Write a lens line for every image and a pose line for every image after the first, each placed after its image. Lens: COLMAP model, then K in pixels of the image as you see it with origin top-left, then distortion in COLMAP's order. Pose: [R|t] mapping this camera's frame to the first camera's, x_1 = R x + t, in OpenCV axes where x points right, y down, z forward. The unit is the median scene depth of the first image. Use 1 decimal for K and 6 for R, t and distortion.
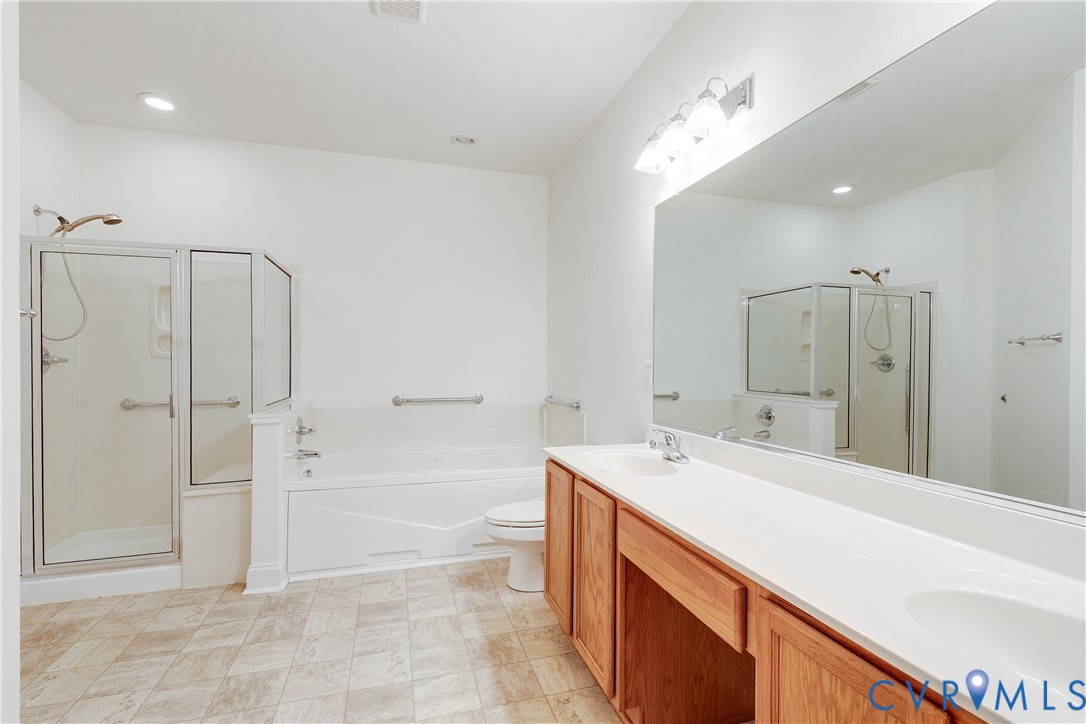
lens RADIAL K [[496.0, 0, 551.3], [0, 496.0, 366.4], [0, 0, 1]] dist [0.004312, 0.000270]
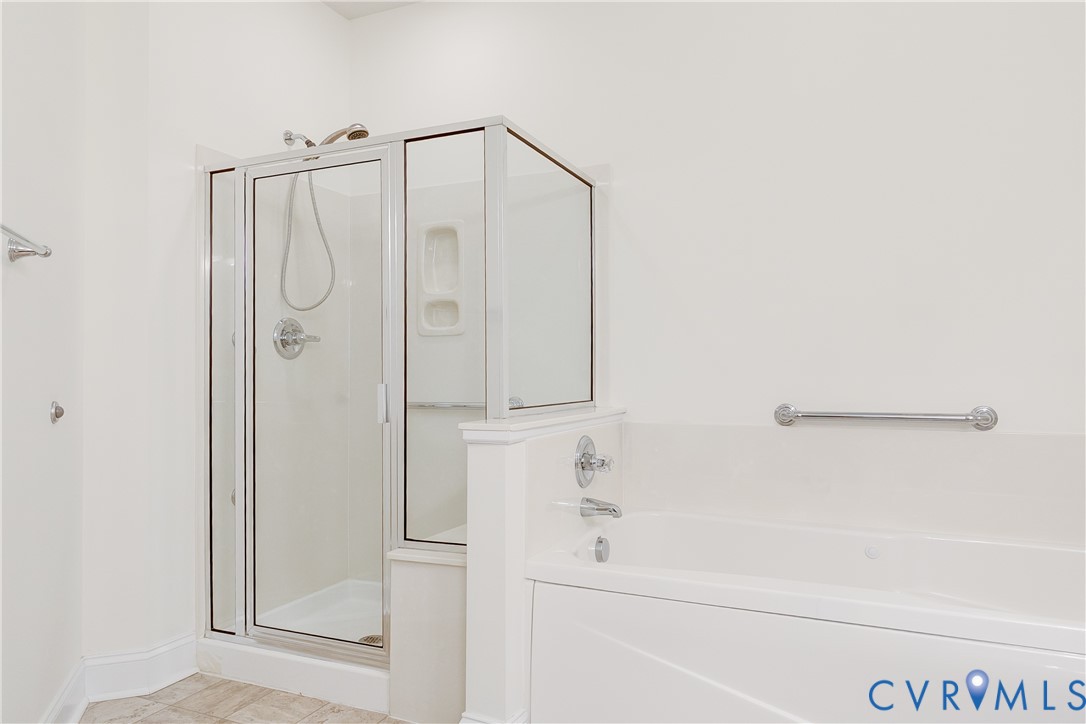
lens RADIAL K [[721.6, 0, 543.3], [0, 721.6, 361.5], [0, 0, 1]] dist [-0.003078, -0.000459]
pose [[0.749781, -0.013990, -0.661538, -0.031607], [-0.000019, 0.999776, -0.021165, 0.038733], [0.661686, 0.015882, 0.749613, 0.390520]]
